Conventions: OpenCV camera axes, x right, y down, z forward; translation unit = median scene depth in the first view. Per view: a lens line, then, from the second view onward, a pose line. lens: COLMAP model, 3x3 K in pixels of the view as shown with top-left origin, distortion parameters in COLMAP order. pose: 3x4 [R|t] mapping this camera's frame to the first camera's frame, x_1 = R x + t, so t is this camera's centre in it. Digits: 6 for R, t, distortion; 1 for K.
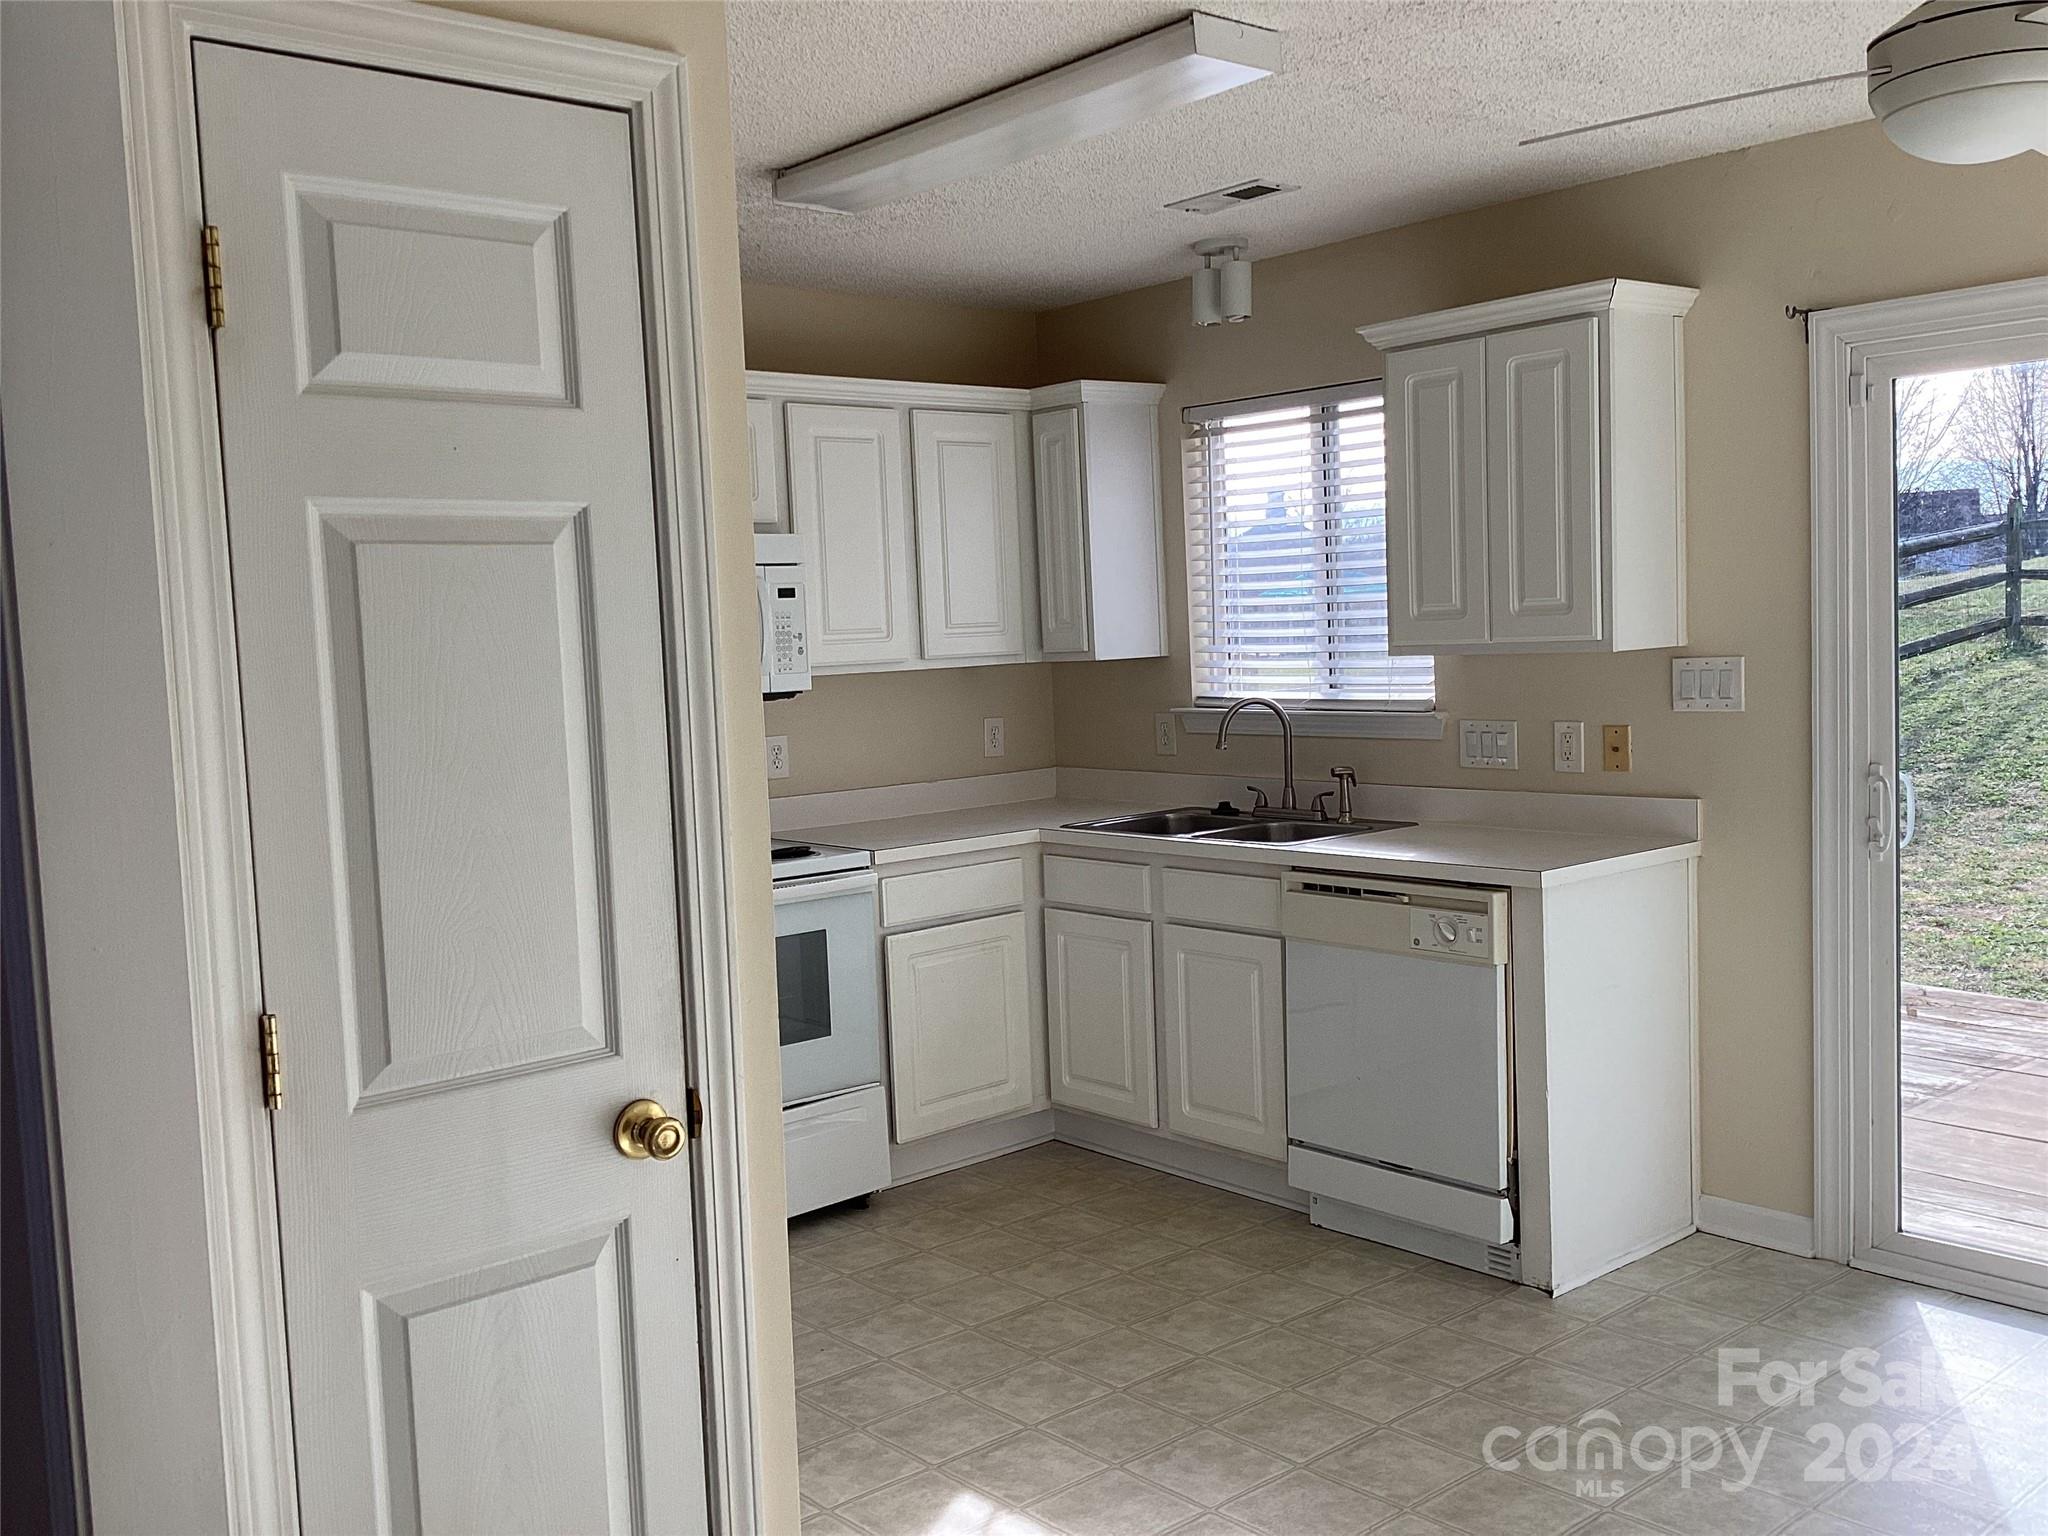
lens RADIAL K [[1896.3, 0, 1018.8], [0, 1896.3, 769.1], [0, 0, 1]] dist [0.103479, -0.116355]
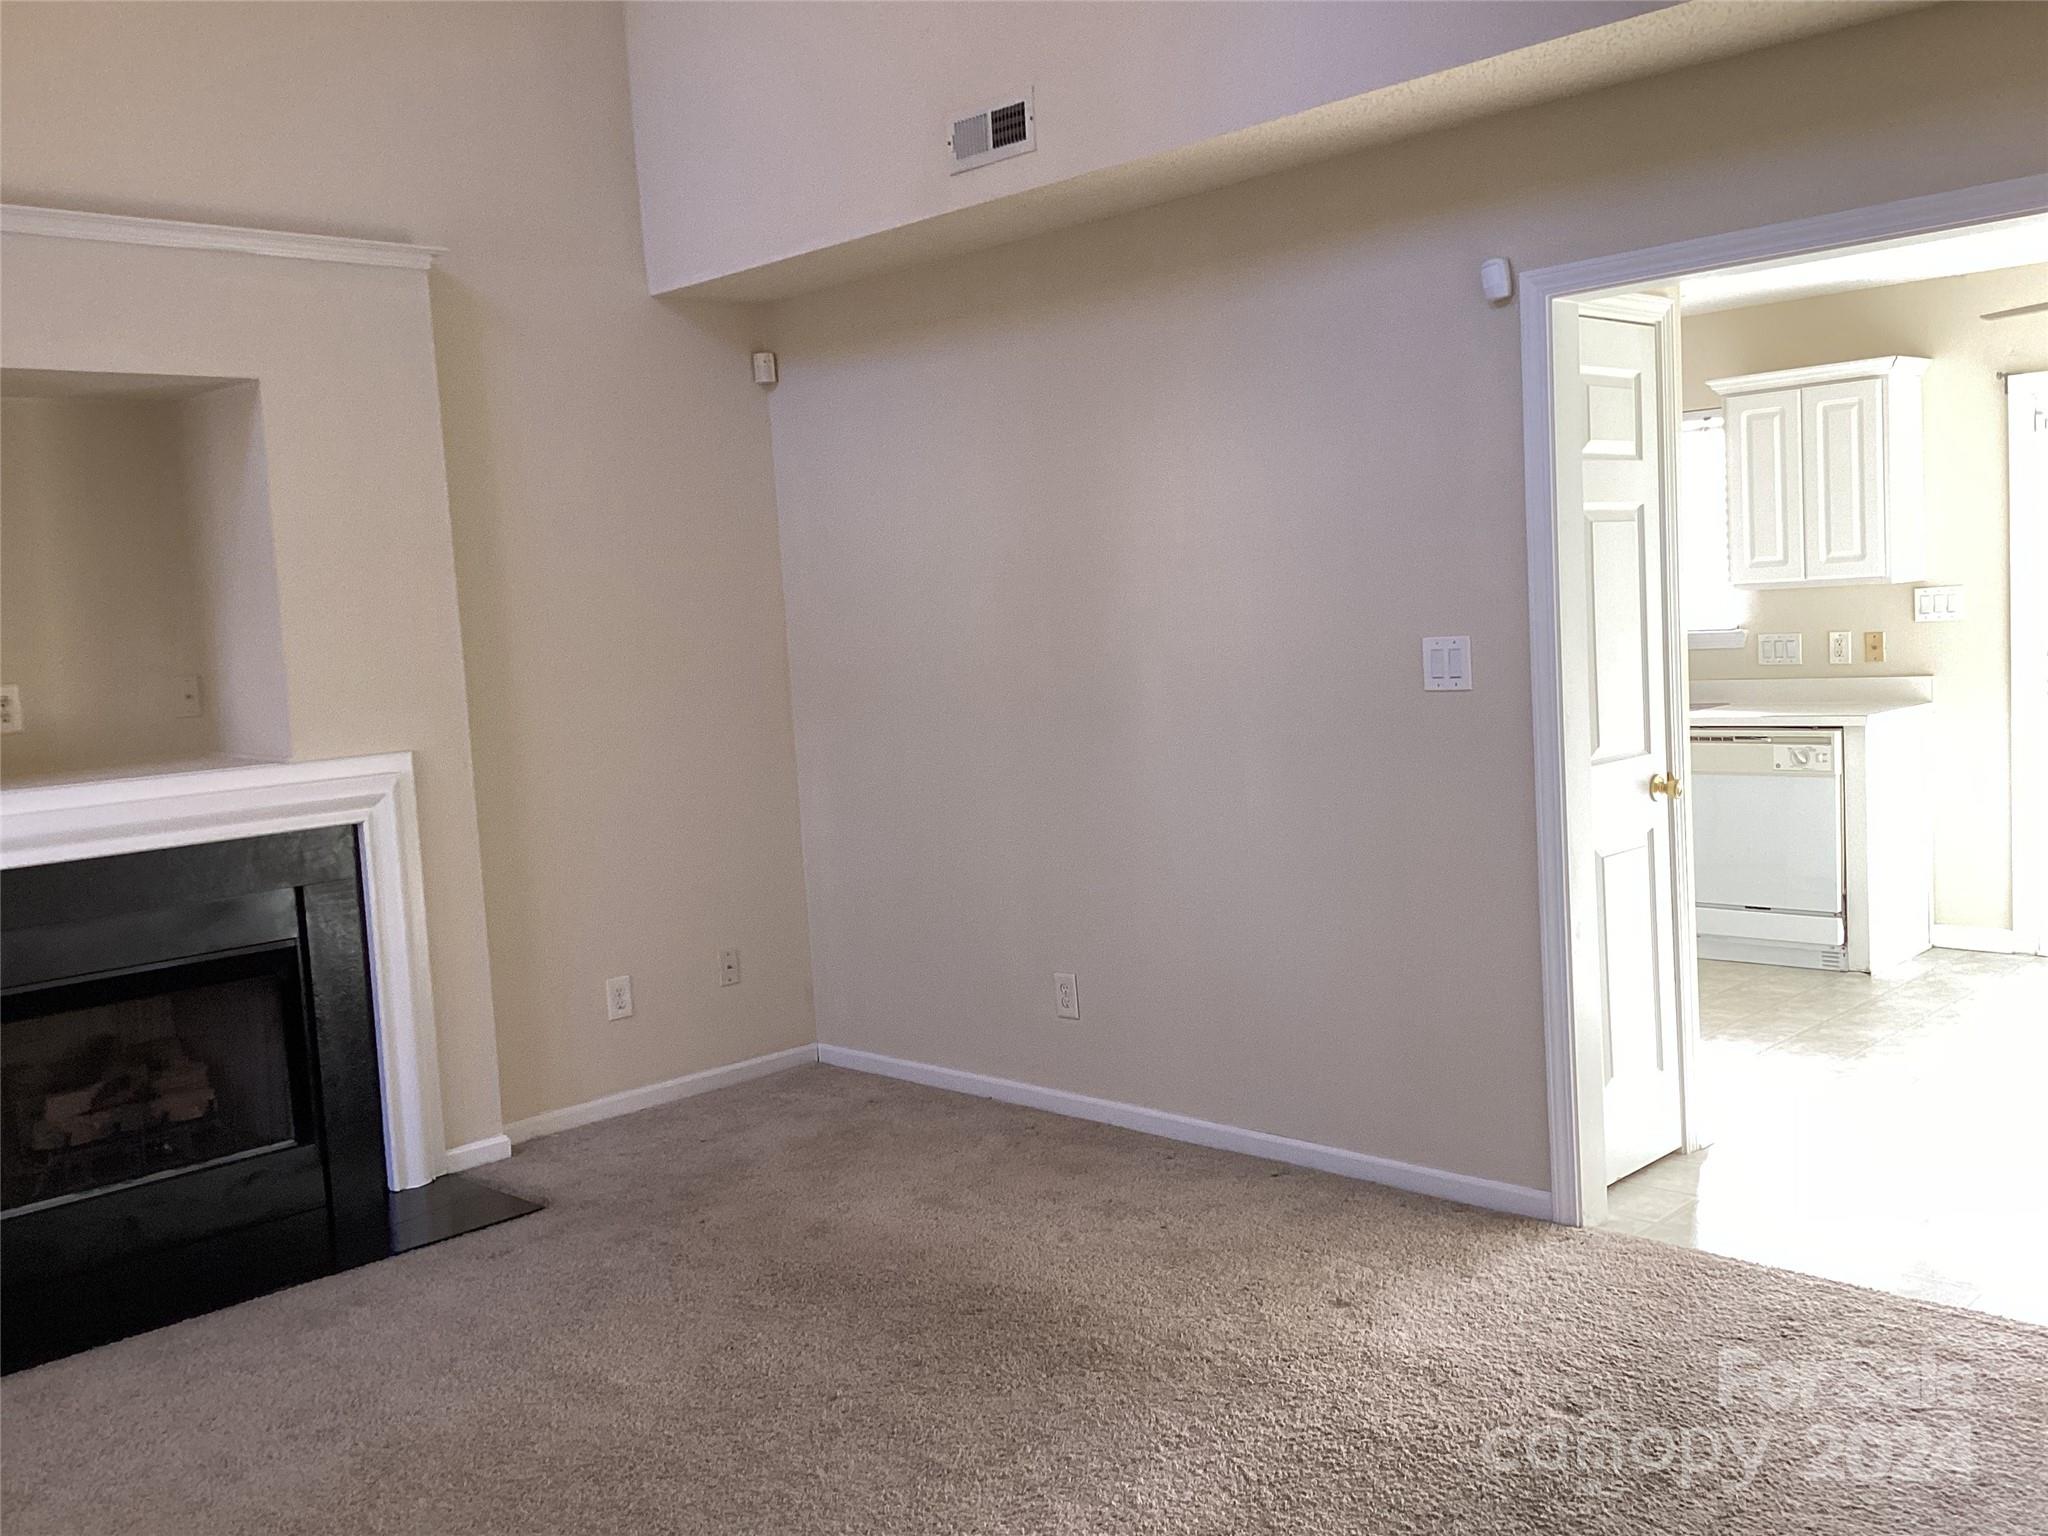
lens RADIAL K [[1896.3, 0, 1033.6], [0, 1896.3, 767.7], [0, 0, 1]] dist [0.103479, -0.116355]
pose [[0.996574, -0.022405, 0.079608, -0.551439], [0.021918, 0.999735, 0.006985, 0.067693], [-0.079743, -0.005216, 0.996802, -0.574829]]
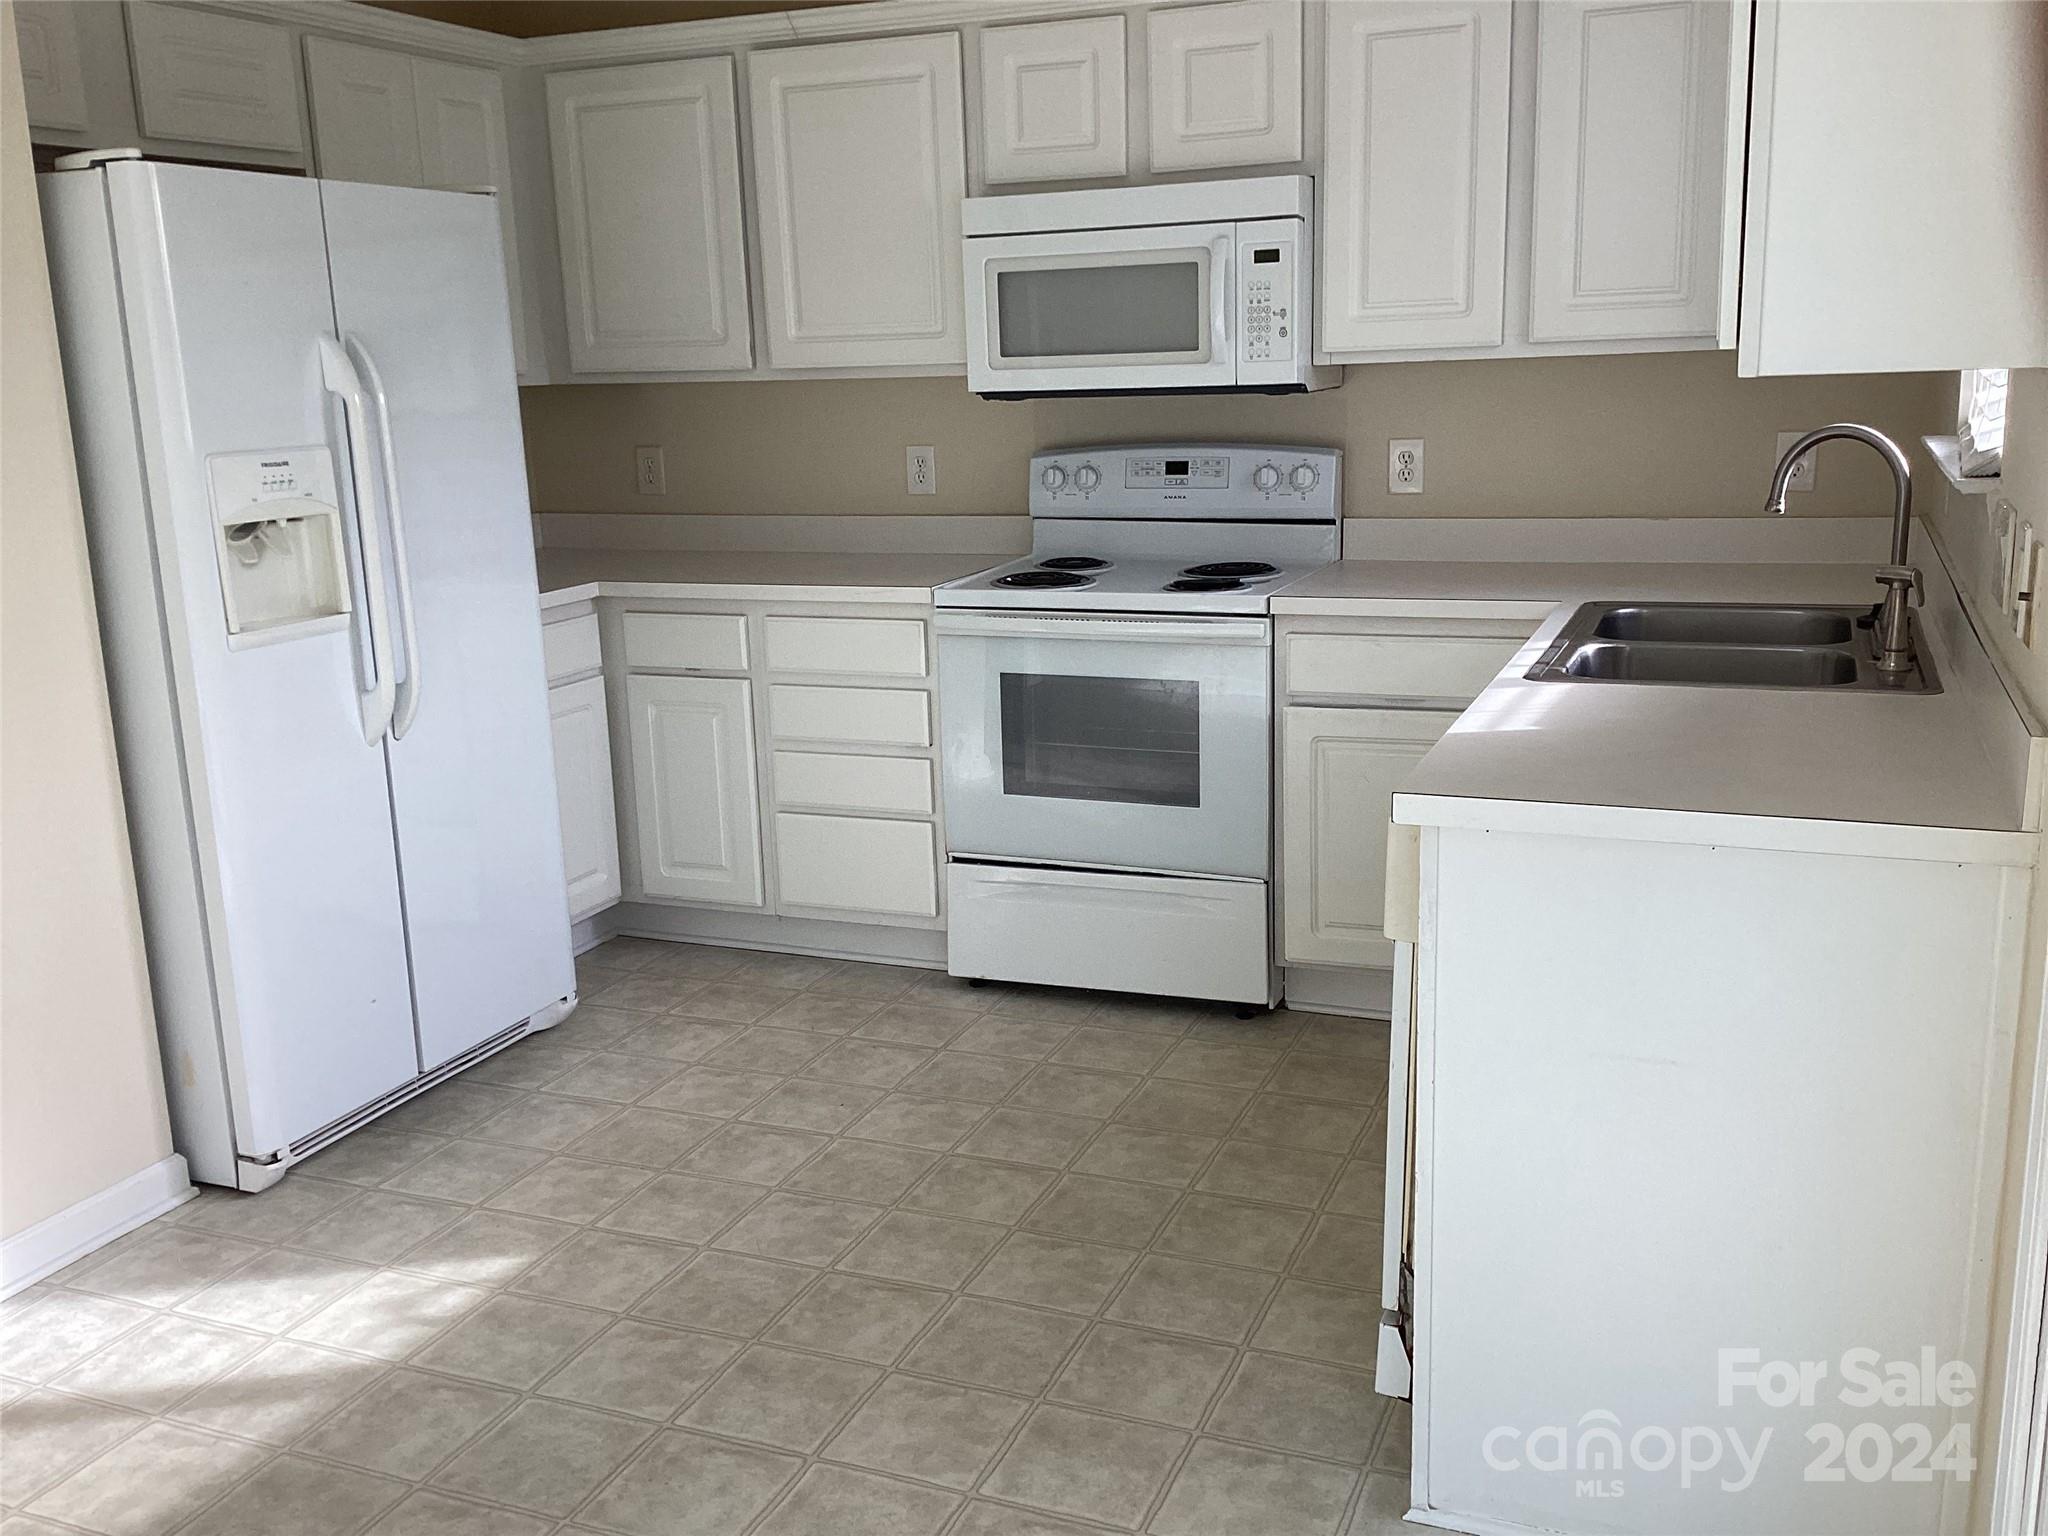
lens RADIAL K [[1896.3, 0, 1017.9], [0, 1896.3, 755.8], [0, 0, 1]] dist [0.103479, -0.116355]
pose [[0.412845, 0.213460, -0.885434, 0.675632], [-0.041540, 0.975550, 0.215816, -0.066039], [0.909853, -0.052318, 0.411618, 0.651855]]
